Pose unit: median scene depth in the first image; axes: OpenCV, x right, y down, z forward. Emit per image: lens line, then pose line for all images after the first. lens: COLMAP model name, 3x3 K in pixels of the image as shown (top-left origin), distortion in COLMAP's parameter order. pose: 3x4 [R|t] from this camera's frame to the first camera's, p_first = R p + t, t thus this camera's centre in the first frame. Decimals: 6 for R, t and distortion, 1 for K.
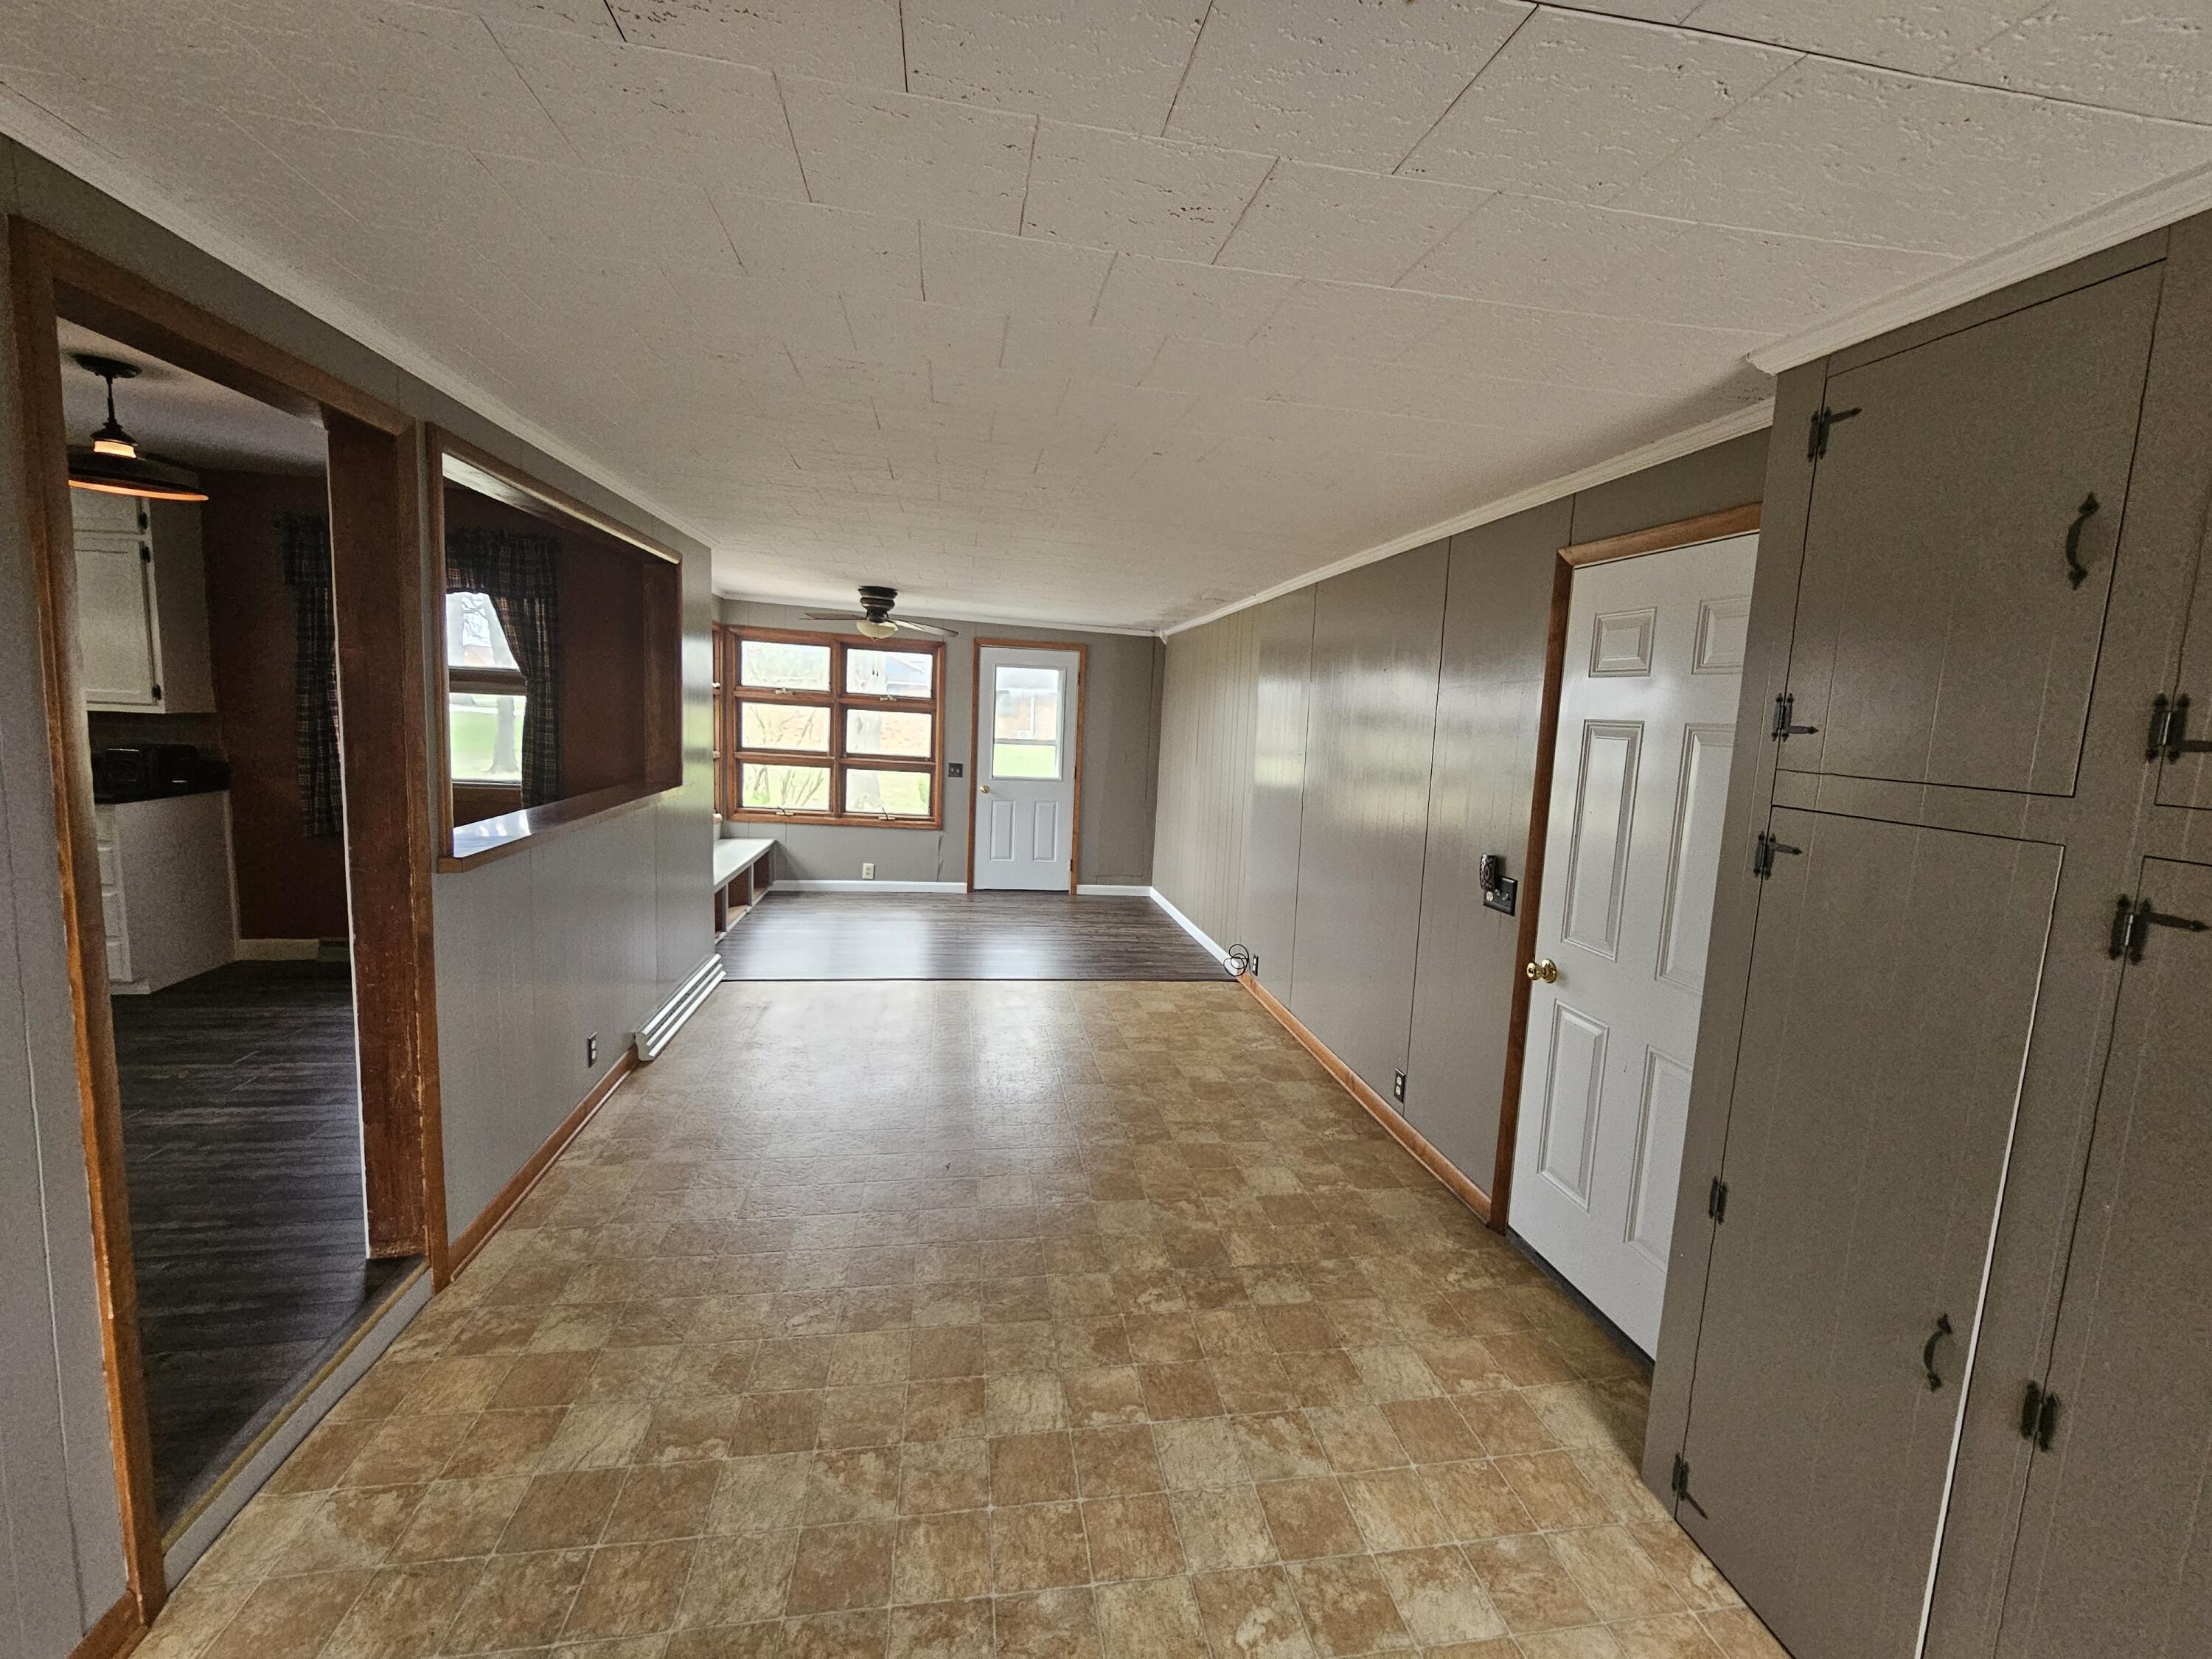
lens RADIAL K [[910.4, 0, 1108.6], [0, 910.4, 814.4], [0, 0, 1]] dist [-0.008387, 0.003951]
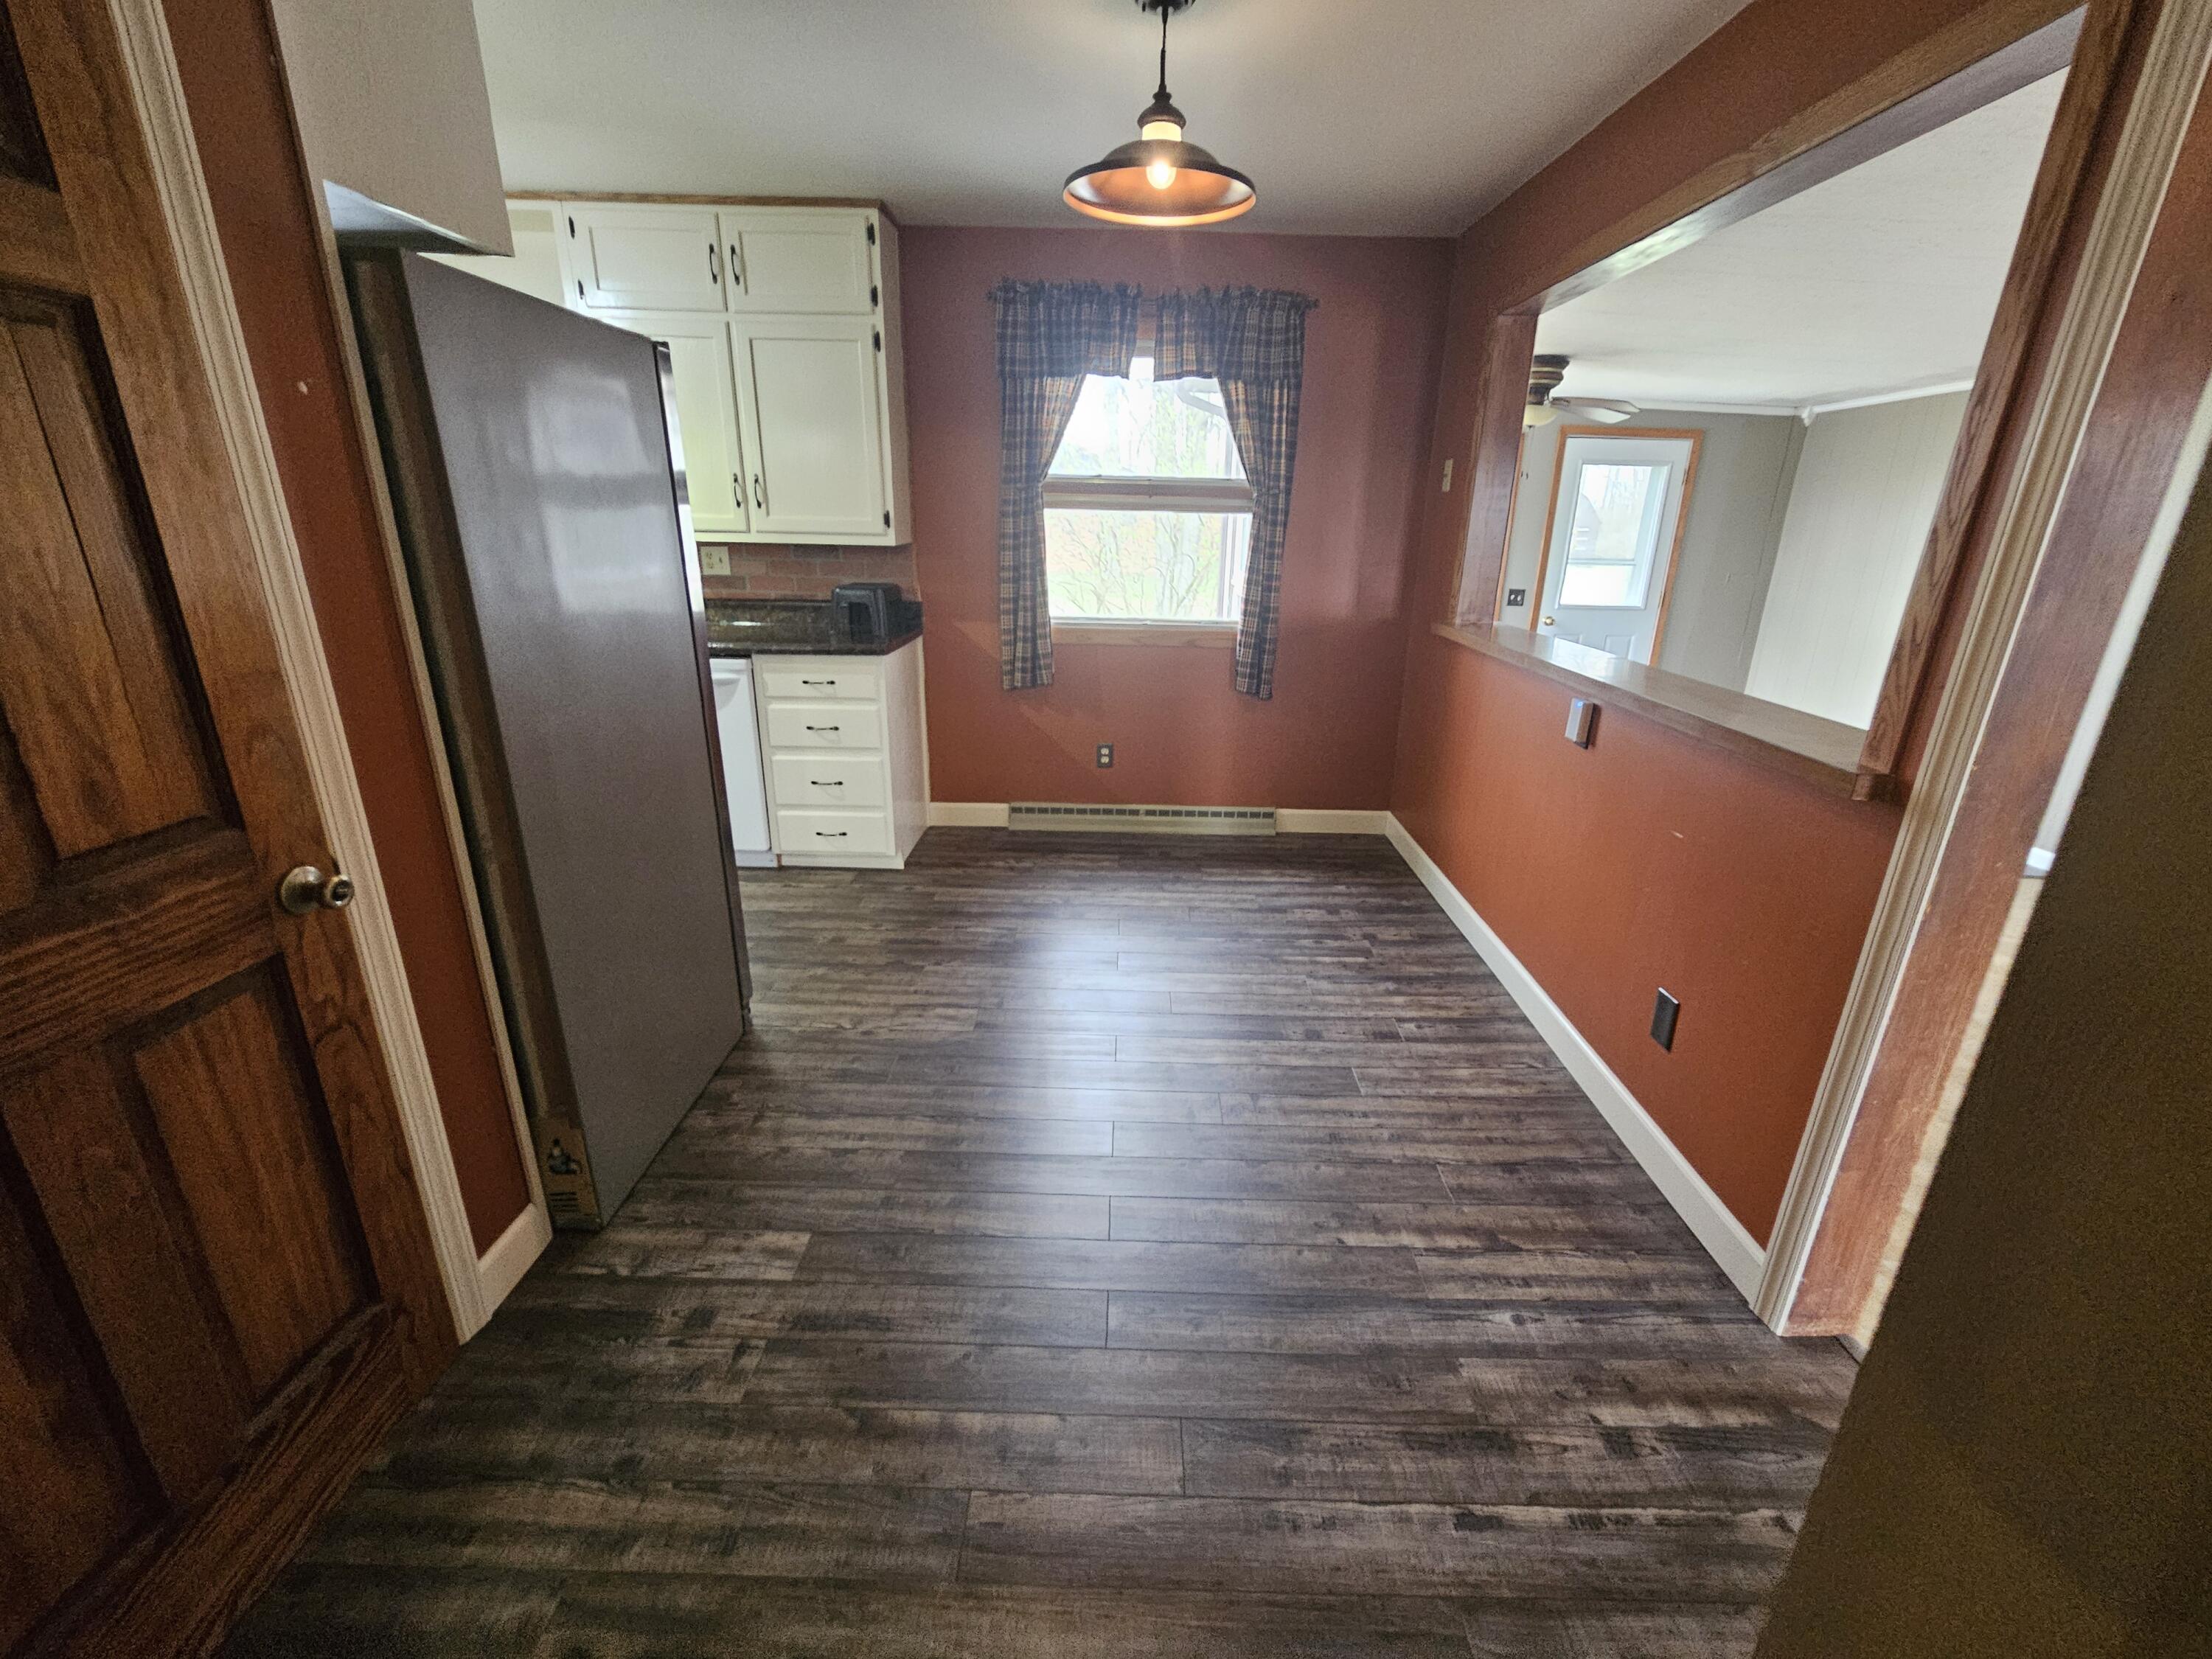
lens RADIAL K [[910.4, 0, 1108.6], [0, 910.4, 814.4], [0, 0, 1]] dist [-0.008387, 0.003951]
pose [[0.984849, 0.029343, -0.170913, -0.627947], [0.004491, 0.980934, 0.194290, -0.026399], [0.173355, -0.192114, 0.965940, 0.154141]]
